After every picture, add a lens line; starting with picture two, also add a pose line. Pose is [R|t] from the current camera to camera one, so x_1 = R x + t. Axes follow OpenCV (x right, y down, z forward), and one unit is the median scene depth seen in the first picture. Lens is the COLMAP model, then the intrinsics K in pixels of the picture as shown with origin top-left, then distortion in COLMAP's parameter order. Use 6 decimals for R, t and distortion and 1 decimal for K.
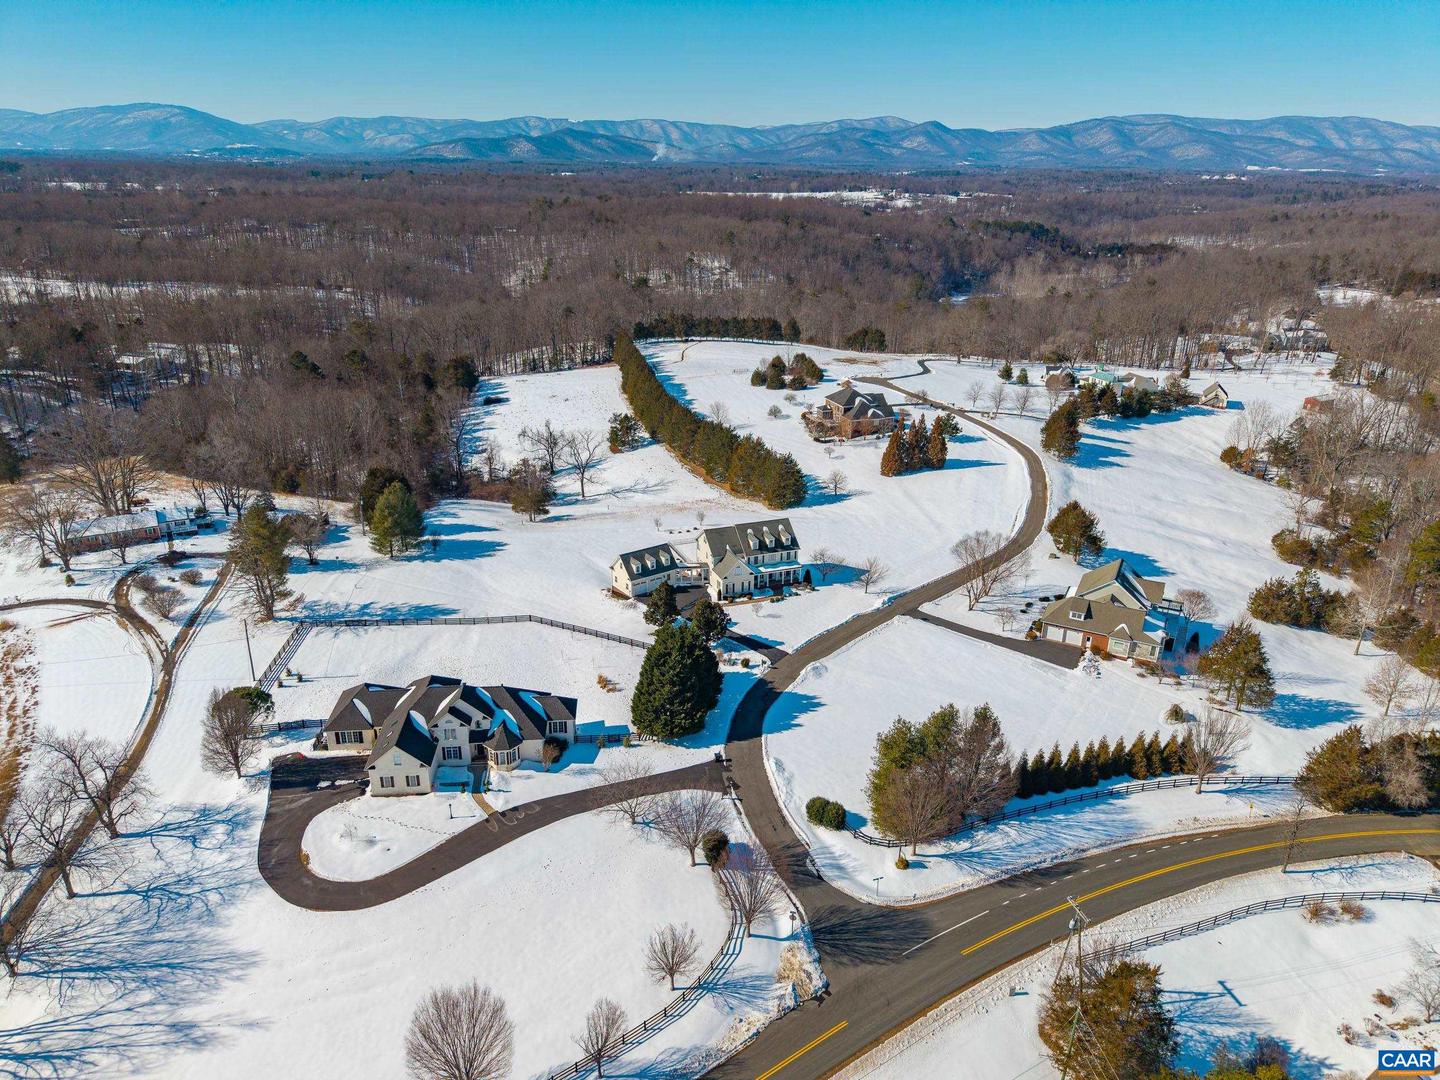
lens RADIAL K [[978.2, 0, 727.3], [0, 978.2, 473.9], [0, 0, 1]] dist [0.023442, -0.026299]
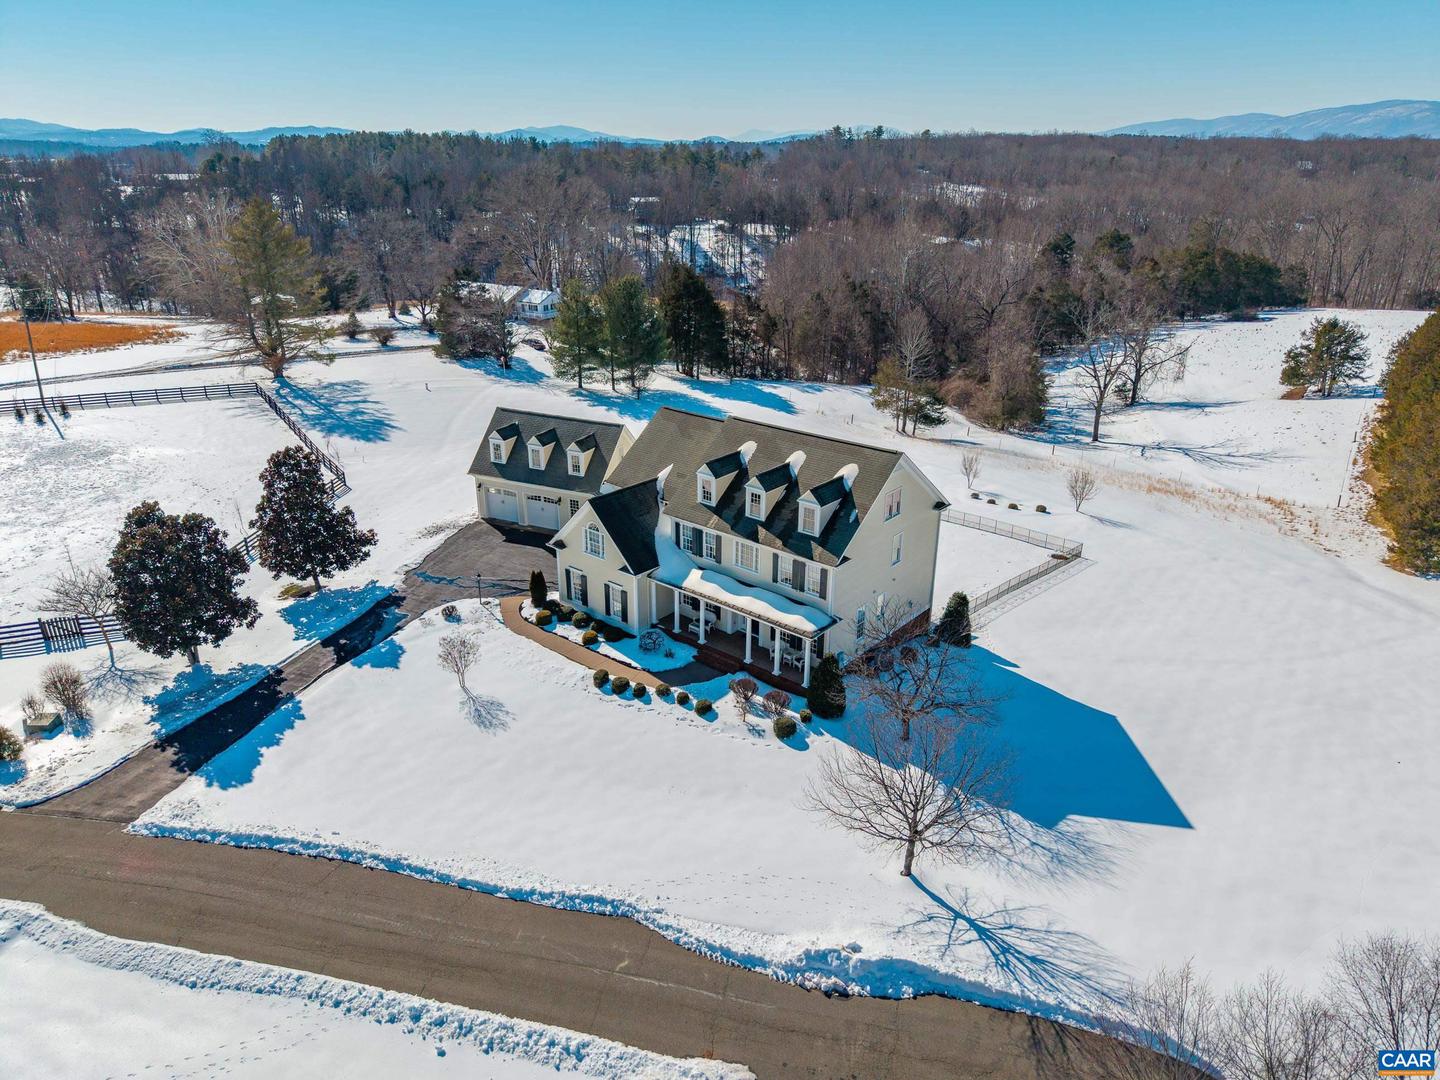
lens RADIAL K [[981.1, 0, 728.1], [0, 981.1, 499.8], [0, 0, 1]] dist [0.012807, -0.006862]
pose [[0.481799, 0.284392, -0.828849, 0.274789], [-0.268217, 0.948334, 0.169478, 0.026686], [0.834224, 0.140657, 0.533185, 0.875687]]
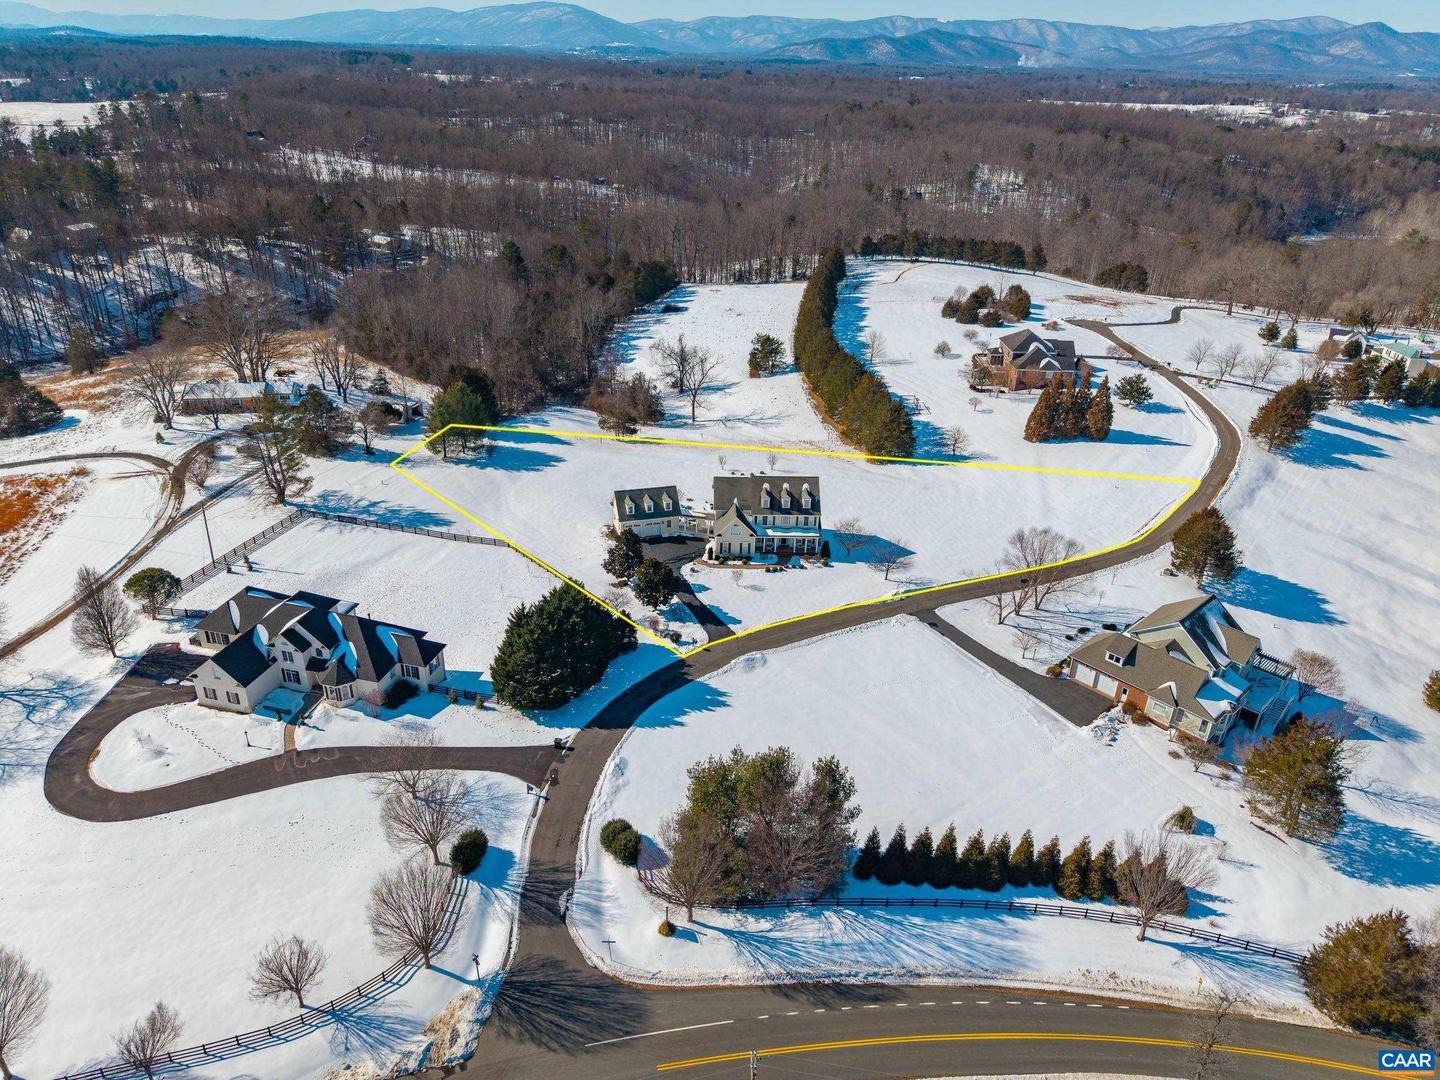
lens RADIAL K [[981.1, 0, 728.1], [0, 981.1, 499.8], [0, 0, 1]] dist [0.012807, -0.006862]
pose [[0.942948, 0.150034, -0.297219, 0.259627], [-0.117153, 0.985138, 0.125613, -0.034802], [0.311648, -0.083627, 0.946510, 0.178762]]
